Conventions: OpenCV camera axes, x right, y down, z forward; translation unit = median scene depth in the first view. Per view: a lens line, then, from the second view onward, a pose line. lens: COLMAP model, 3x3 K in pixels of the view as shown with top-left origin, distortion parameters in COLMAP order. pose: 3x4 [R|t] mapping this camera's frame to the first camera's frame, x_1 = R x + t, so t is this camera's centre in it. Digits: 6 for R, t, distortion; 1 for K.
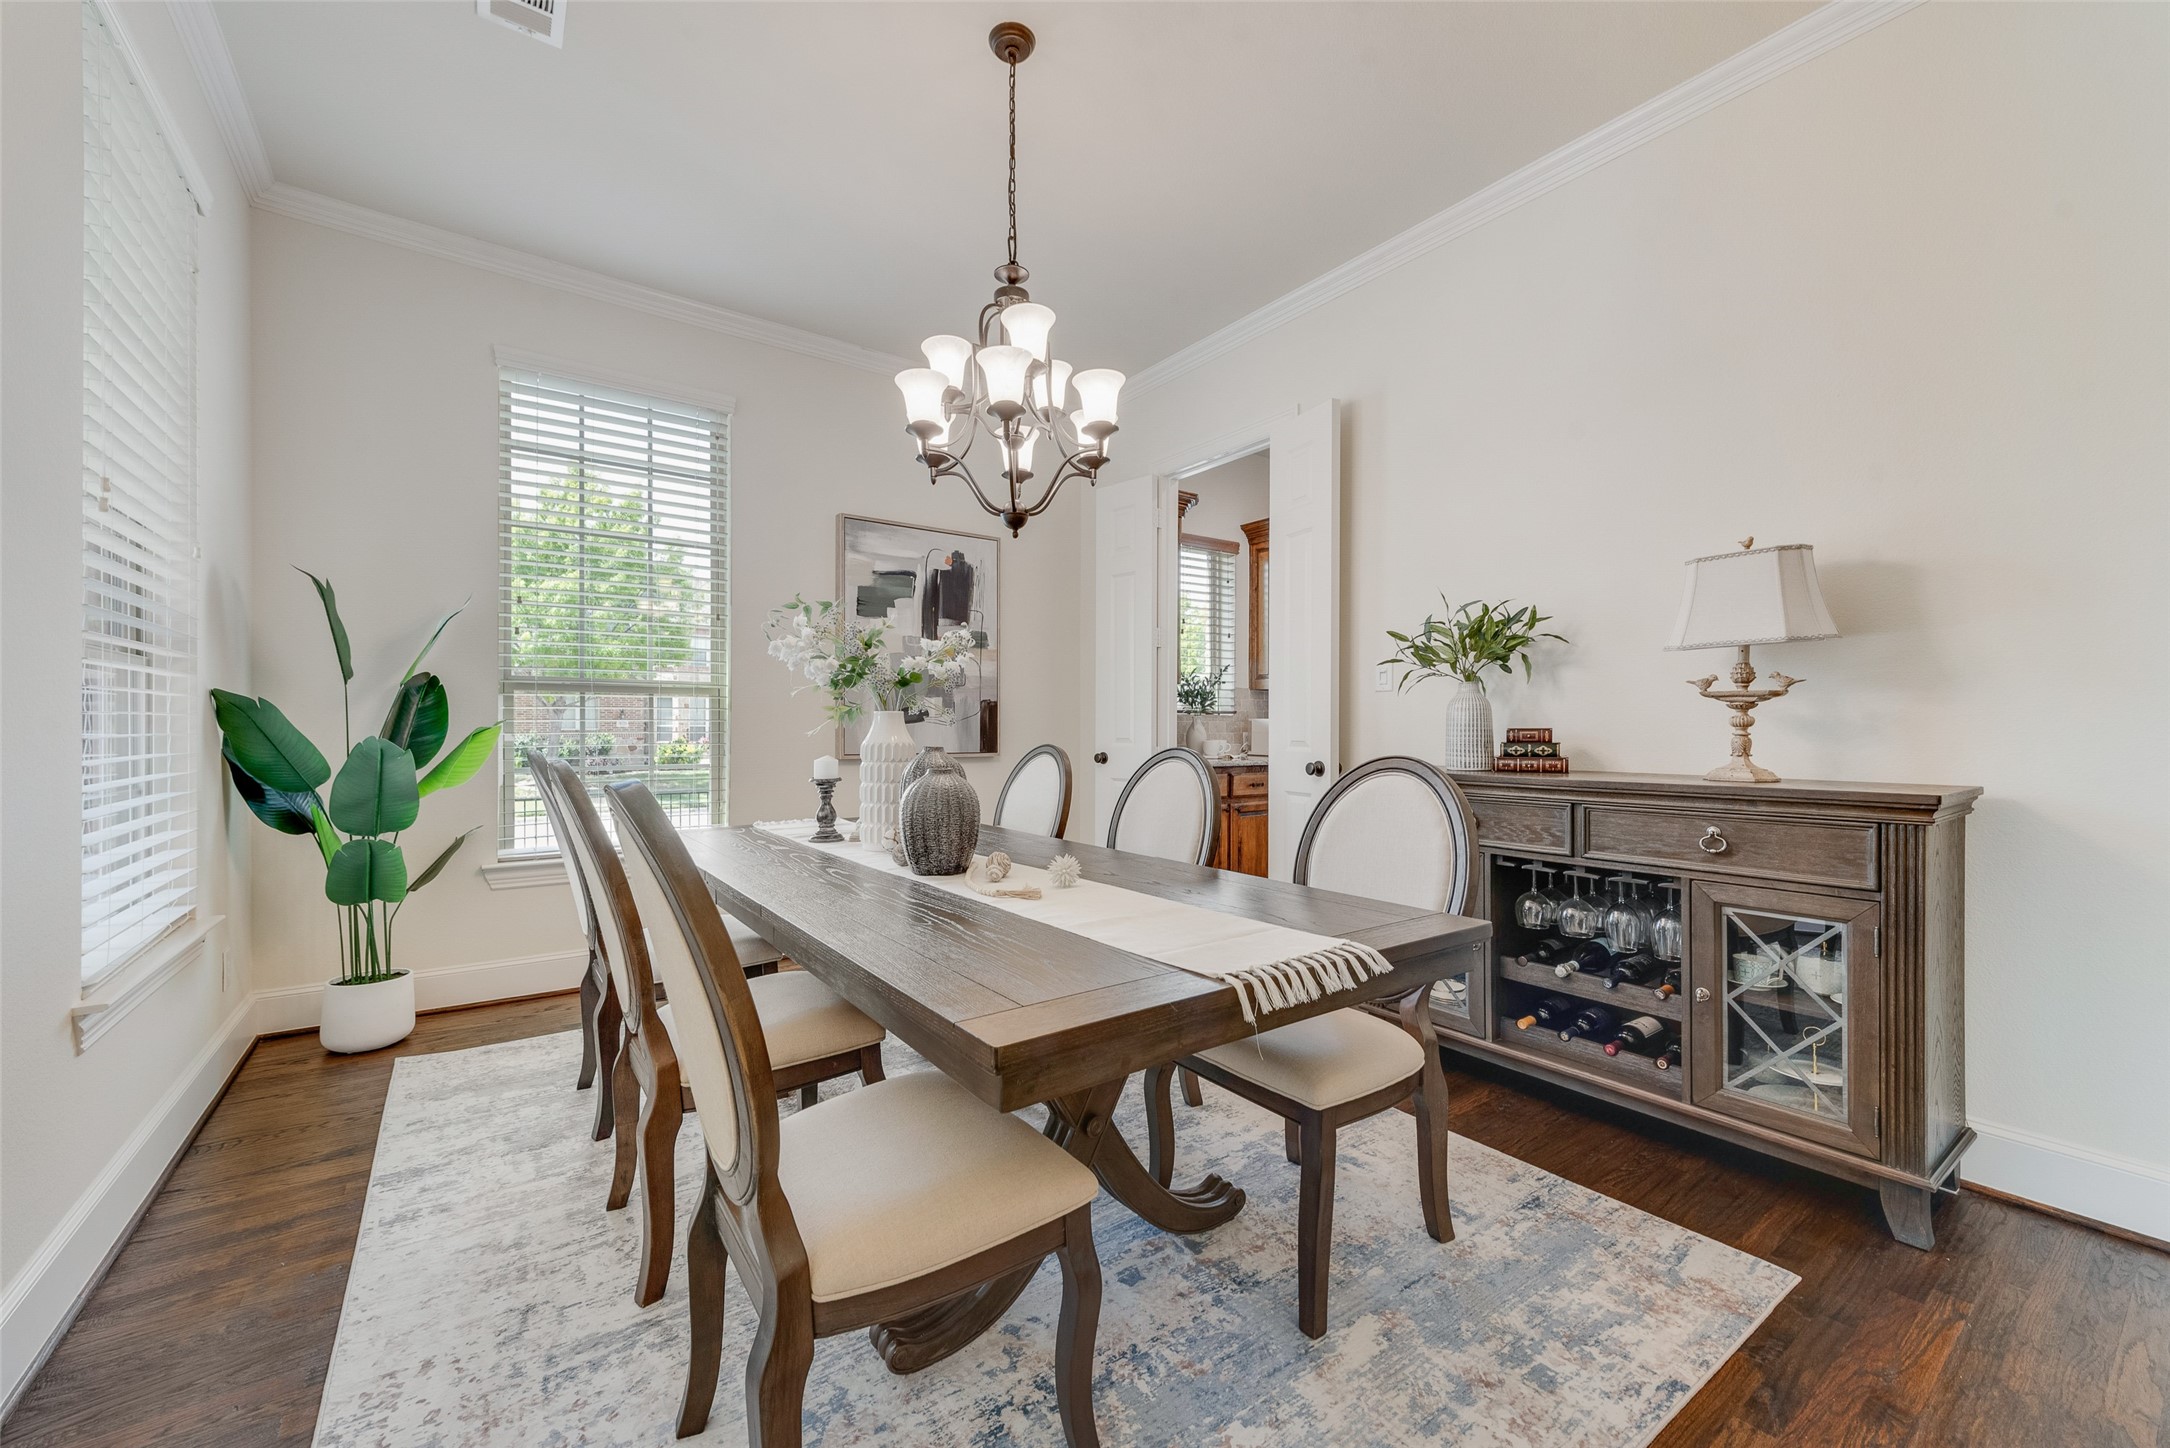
lens RADIAL K [[846.3, 0, 1080.8], [0, 846.3, 725.0], [0, 0, 1]] dist [0.011159, -0.003576]
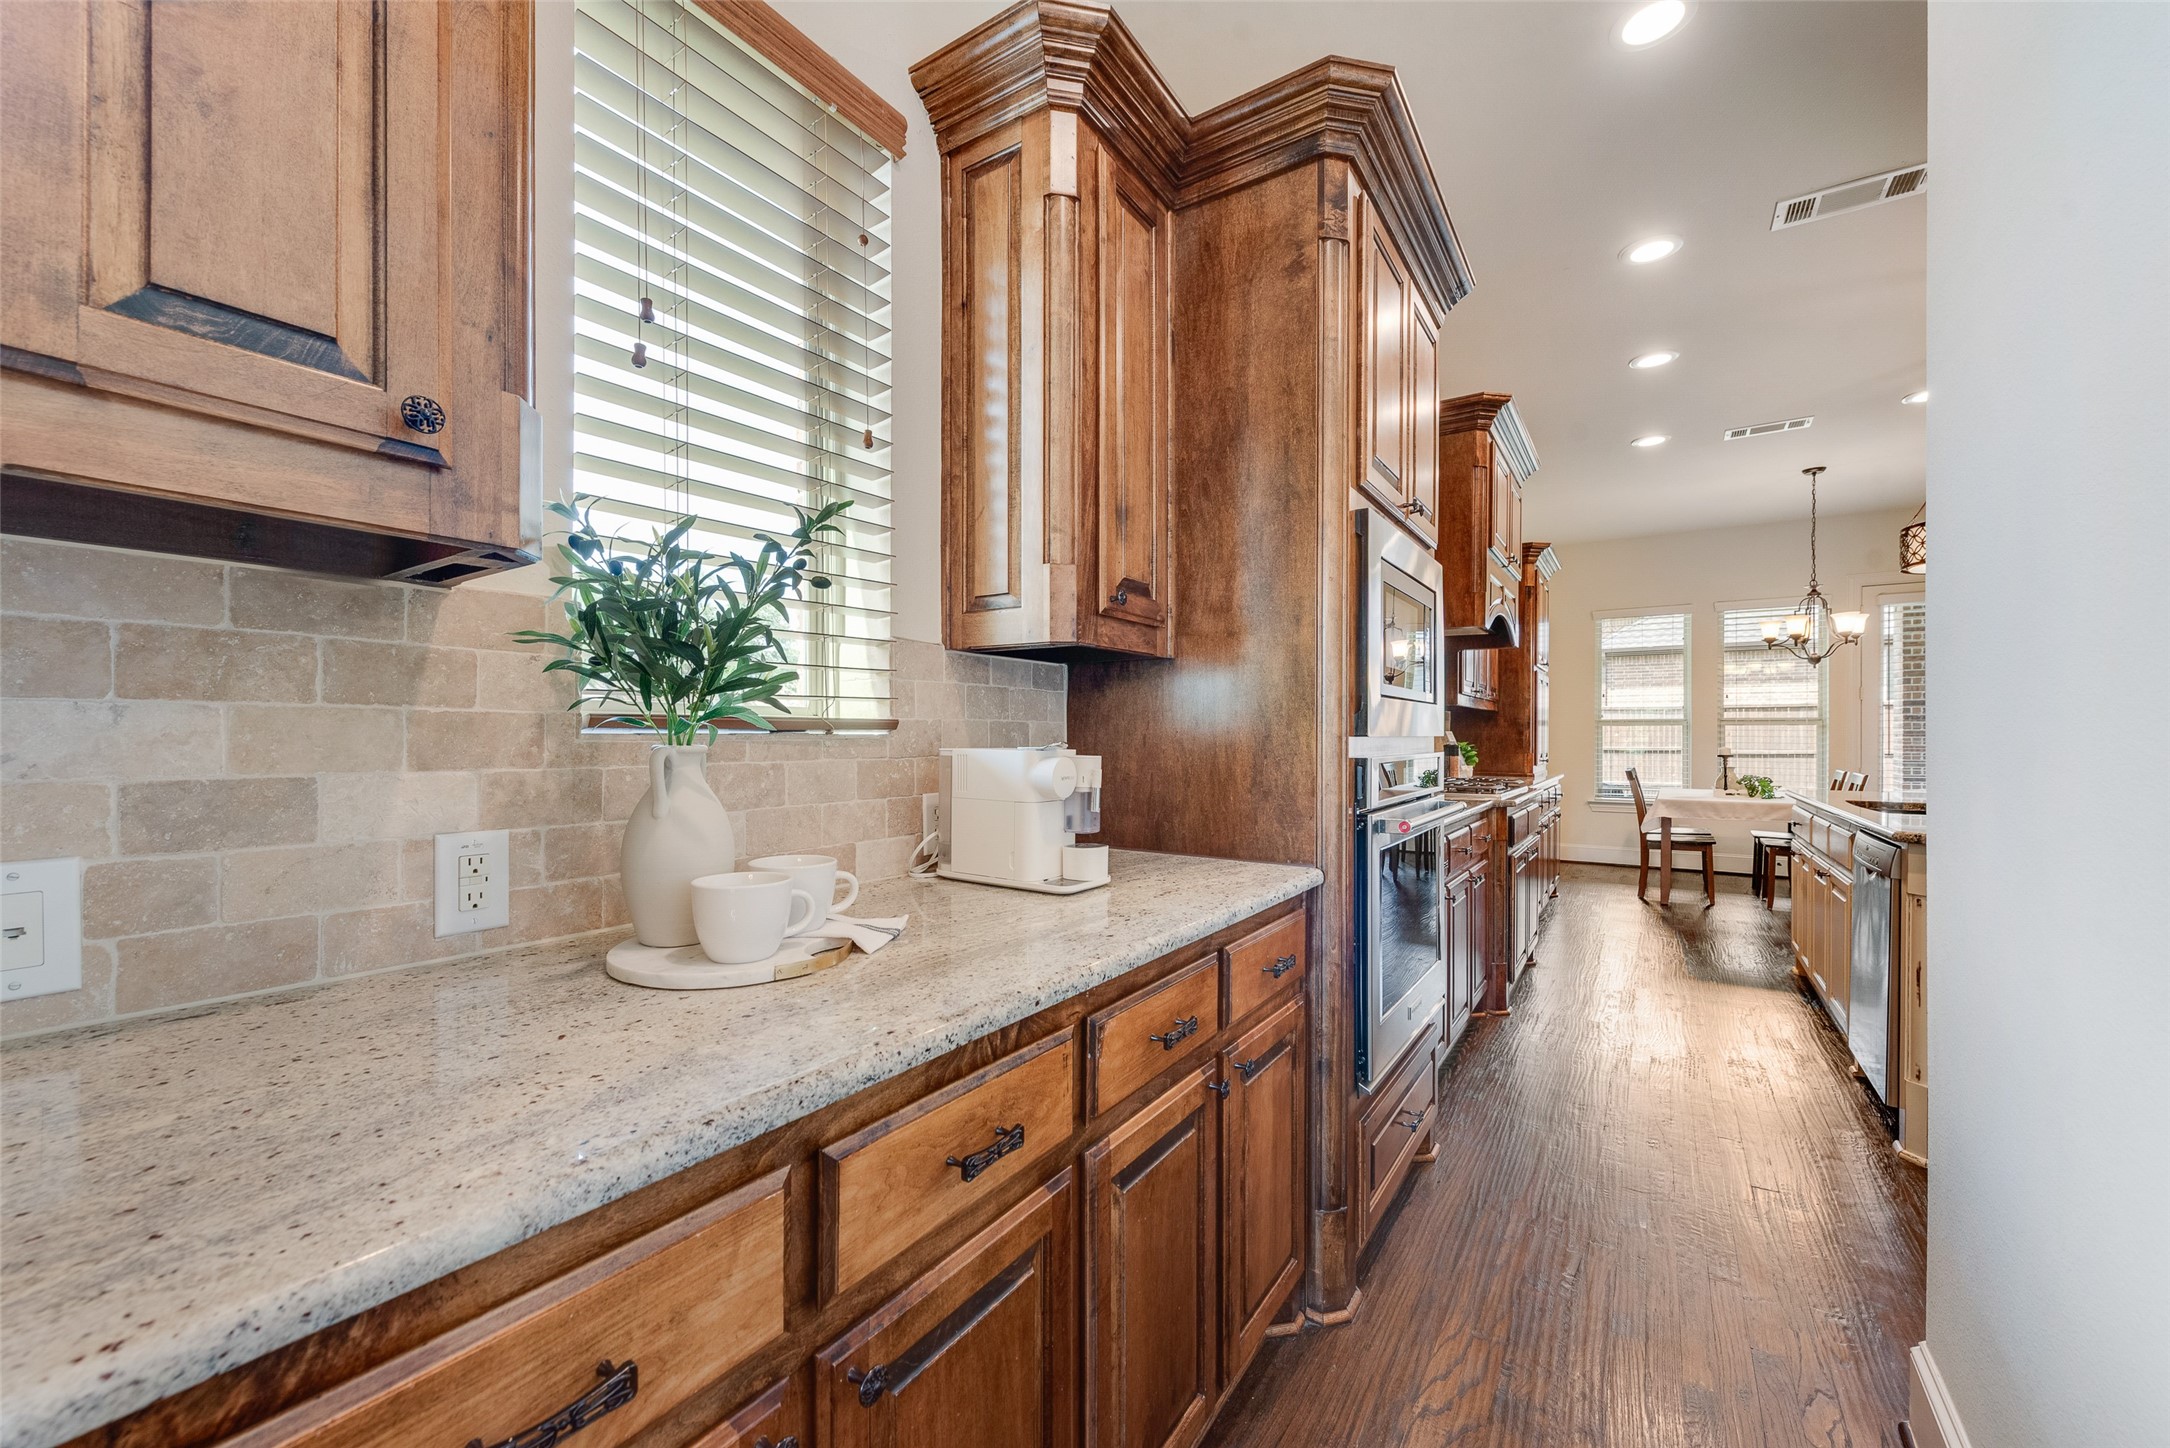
lens RADIAL K [[846.3, 0, 1080.6], [0, 846.3, 737.1], [0, 0, 1]] dist [0.011159, -0.003576]
pose [[0.936052, -0.002643, 0.351852, 0.143644], [0.002043, 0.999996, 0.002076, -0.011408], [-0.351856, -0.001225, 0.936053, 0.724576]]
